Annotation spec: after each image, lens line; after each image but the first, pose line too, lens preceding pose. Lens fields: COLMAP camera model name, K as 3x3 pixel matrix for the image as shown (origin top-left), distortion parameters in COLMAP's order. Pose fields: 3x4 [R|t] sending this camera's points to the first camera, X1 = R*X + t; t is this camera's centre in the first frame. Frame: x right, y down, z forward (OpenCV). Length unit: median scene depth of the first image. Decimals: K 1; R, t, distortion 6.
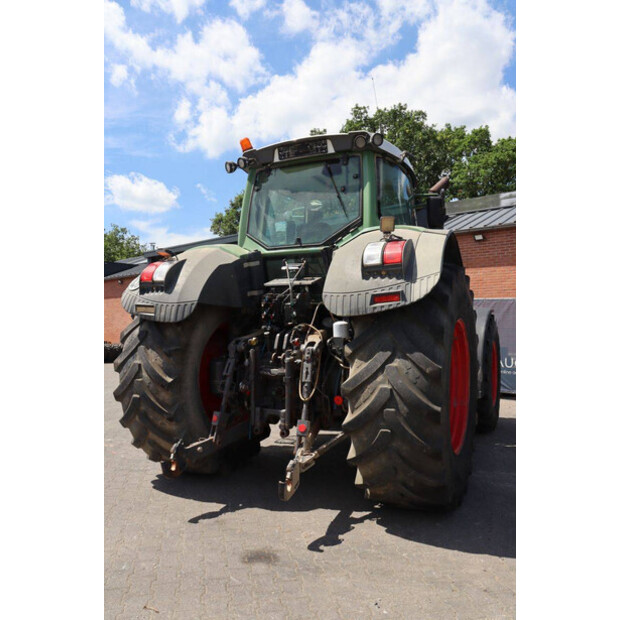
lens RADIAL K [[504.3, 0, 310.0], [0, 504.3, 310.0], [0, 0, 1]] dist [-0.140641, 0.007140]
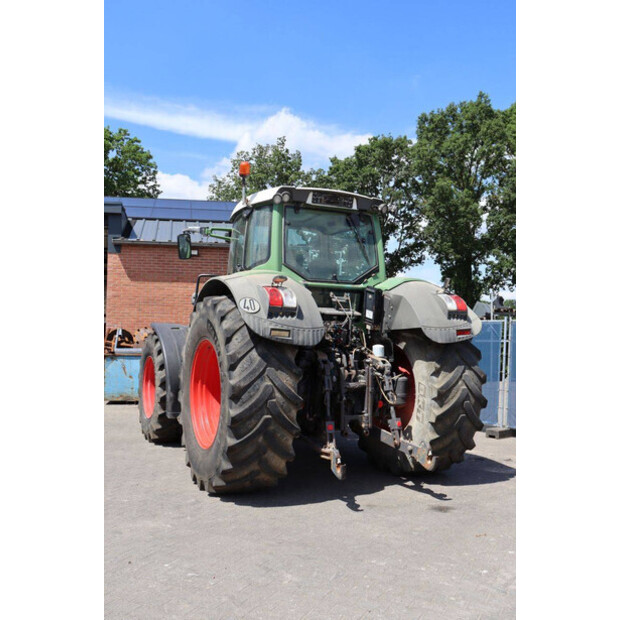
lens RADIAL K [[618.3, 0, 319.3], [0, 618.3, 310.5], [0, 0, 1]] dist [-0.086948, 0.017048]
pose [[0.607227, 0.046517, 0.793166, -1.333260], [-0.039016, 0.998826, -0.028709, -0.014873], [-0.793570, -0.013513, 0.608329, 0.135055]]
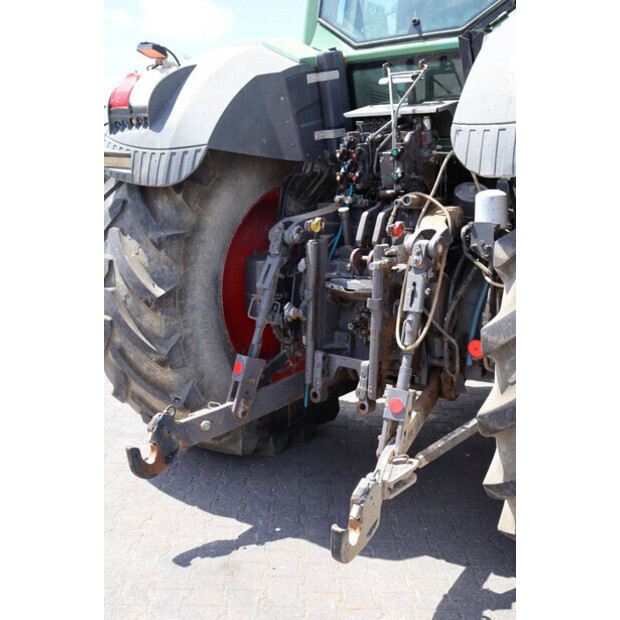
lens RADIAL K [[672.8, 0, 309.3], [0, 672.8, 304.7], [0, 0, 1]] dist [-0.092128, 0.192691]
pose [[0.977155, 0.057806, -0.204515, 0.026749], [-0.020674, 0.983590, 0.179231, 0.019390], [0.211520, -0.170909, 0.962315, 0.324672]]
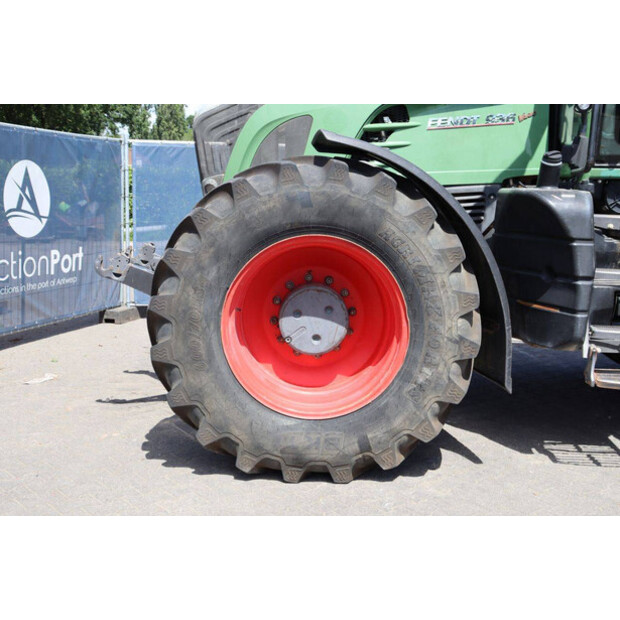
lens RADIAL K [[812.5, 0, 310.0], [0, 812.5, 310.0], [0, 0, 1]] dist [0.035649, 0.020016]
pose [[-0.454227, -0.137536, 0.880206, -0.808458], [-0.033517, 0.989950, 0.137387, 0.063708], [-0.890255, 0.032903, -0.454272, 2.325185]]
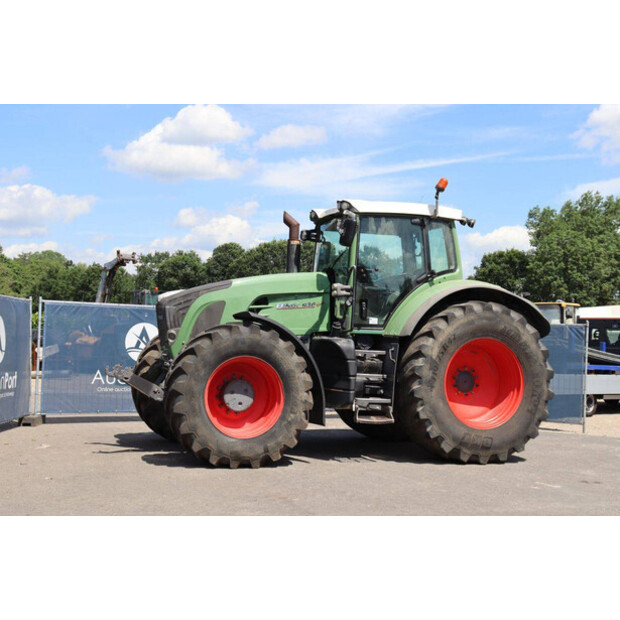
lens RADIAL K [[873.8, 0, 310.0], [0, 873.8, 310.0], [0, 0, 1]] dist [0.050860, -0.013962]
pose [[-0.723679, 0.002065, 0.690134, -1.691813], [-0.045007, 0.997726, -0.050181, 0.092376], [-0.688668, -0.067376, -0.721940, 3.444007]]
